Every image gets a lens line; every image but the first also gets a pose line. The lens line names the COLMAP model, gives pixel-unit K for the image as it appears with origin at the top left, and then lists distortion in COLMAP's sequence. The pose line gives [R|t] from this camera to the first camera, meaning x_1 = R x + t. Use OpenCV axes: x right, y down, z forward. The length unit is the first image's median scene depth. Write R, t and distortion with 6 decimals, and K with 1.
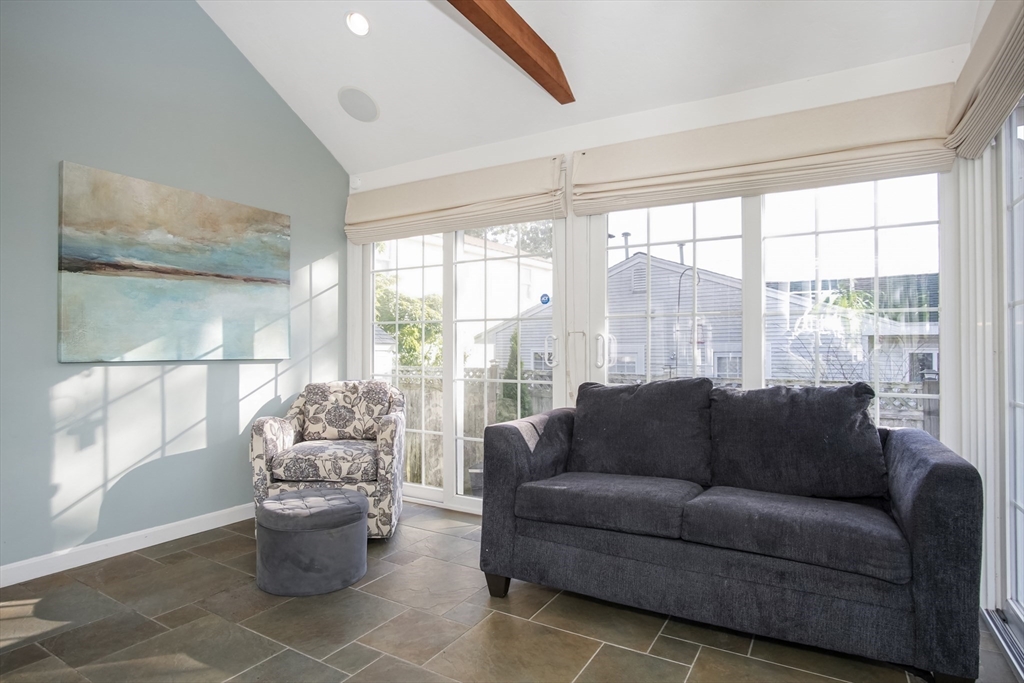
lens RADIAL K [[558.2, 0, 512.5], [0, 558.2, 339.3], [0, 0, 1]] dist [-0.025036, 0.002348]
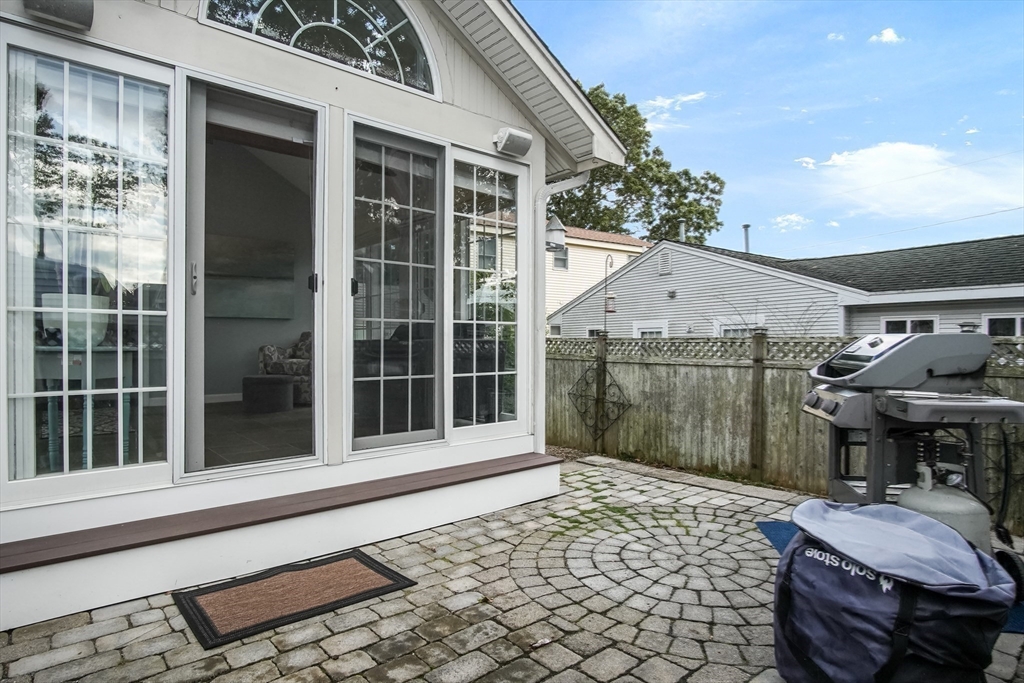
lens RADIAL K [[558.2, 0, 512.5], [0, 558.2, 339.3], [0, 0, 1]] dist [-0.025036, 0.002348]
pose [[0.946710, -0.004322, -0.322057, 1.107629], [0.011075, 0.999756, 0.019139, 0.093355], [0.321895, -0.021685, 0.946527, -0.679421]]
